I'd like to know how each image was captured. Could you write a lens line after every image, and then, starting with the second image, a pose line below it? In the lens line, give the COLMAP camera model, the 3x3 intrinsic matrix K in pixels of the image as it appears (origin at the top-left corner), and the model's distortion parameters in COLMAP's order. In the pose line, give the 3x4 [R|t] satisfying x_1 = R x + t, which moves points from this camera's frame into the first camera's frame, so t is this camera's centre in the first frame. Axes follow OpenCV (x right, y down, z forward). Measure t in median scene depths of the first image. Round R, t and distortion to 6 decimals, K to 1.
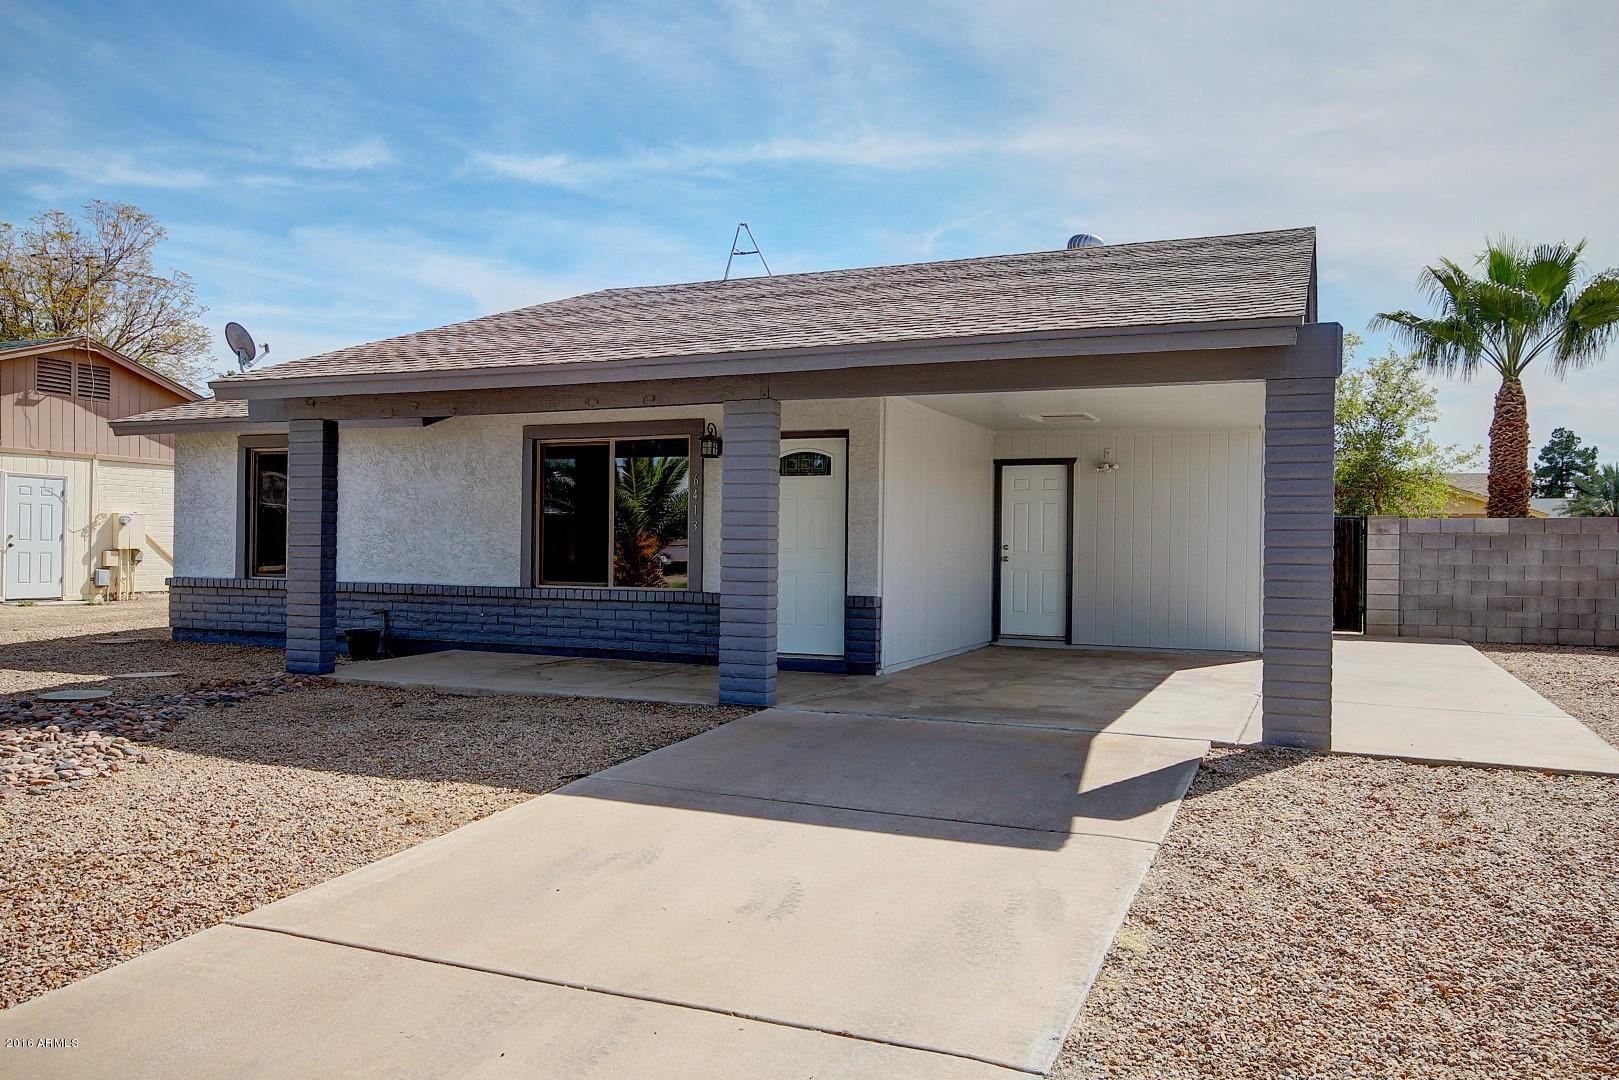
lens RADIAL K [[1226.6, 0, 809.5], [0, 1226.6, 540.0], [0, 0, 1]] dist [0.002576, 0.006403]
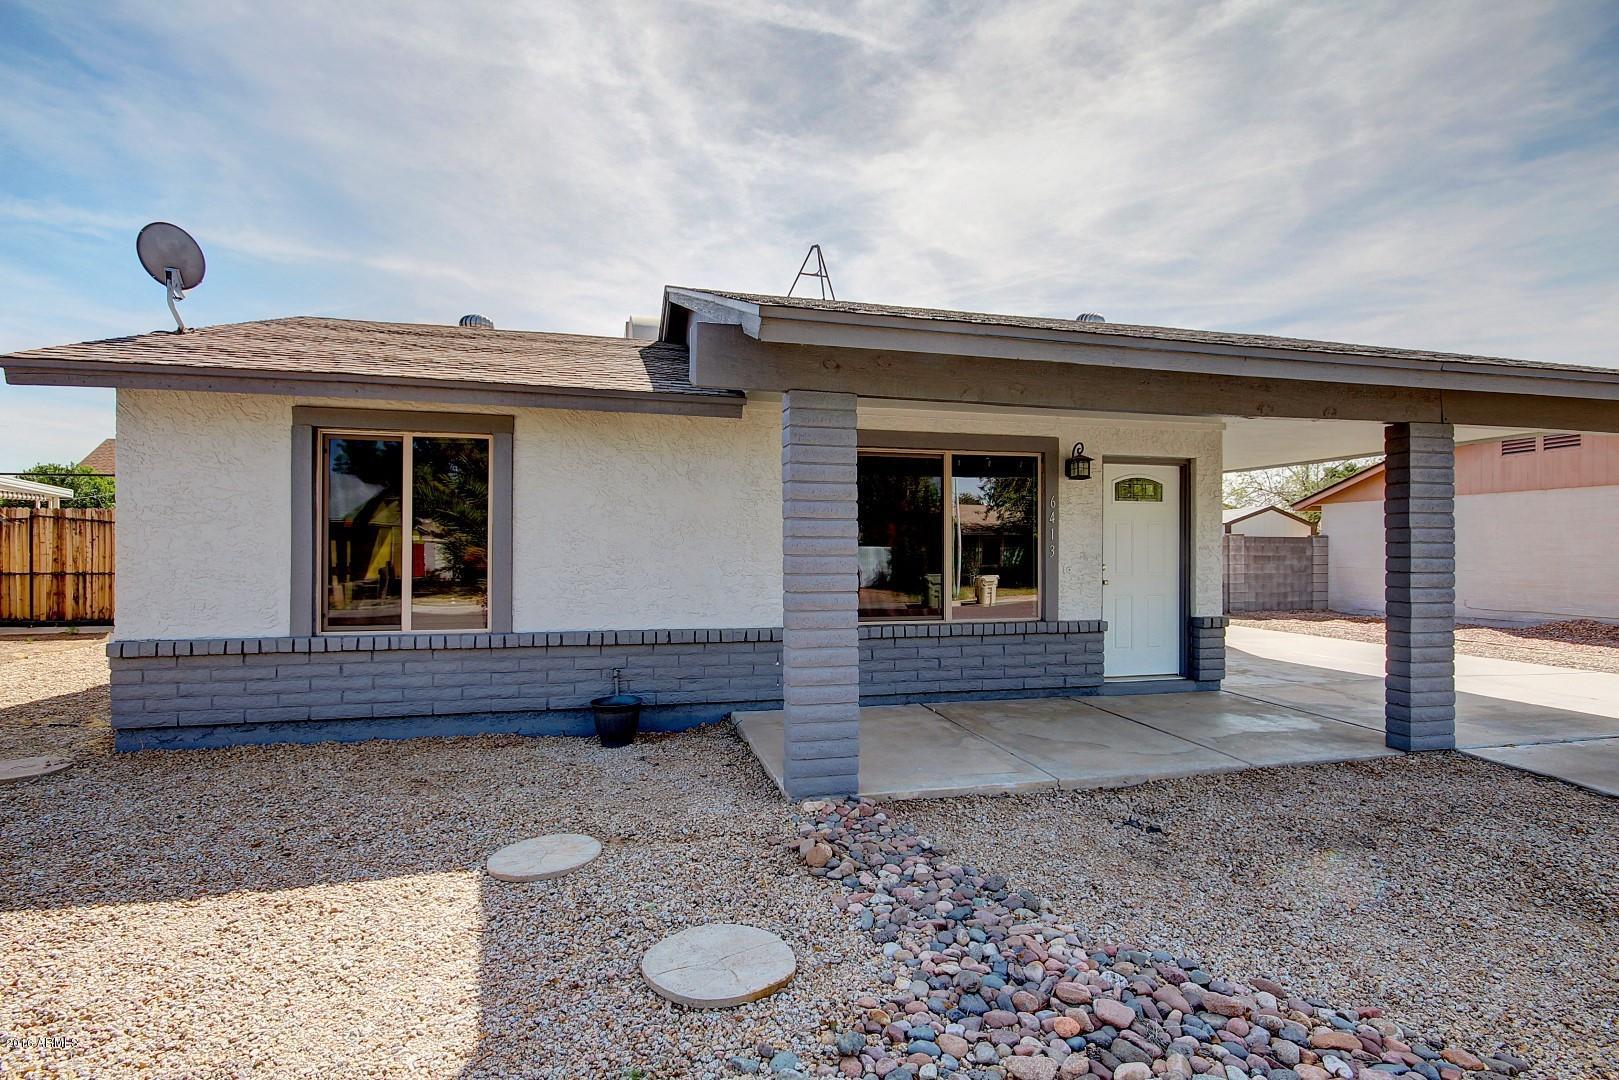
lens RADIAL K [[787.6, 0, 809.5], [0, 787.6, 540.0], [0, 0, 1]] dist [0.007841, 0.000403]
pose [[0.792024, -0.008015, 0.610437, -0.585607], [0.000231, 0.999918, 0.012829, -0.026498], [-0.610490, -0.010020, 0.791961, 0.611942]]
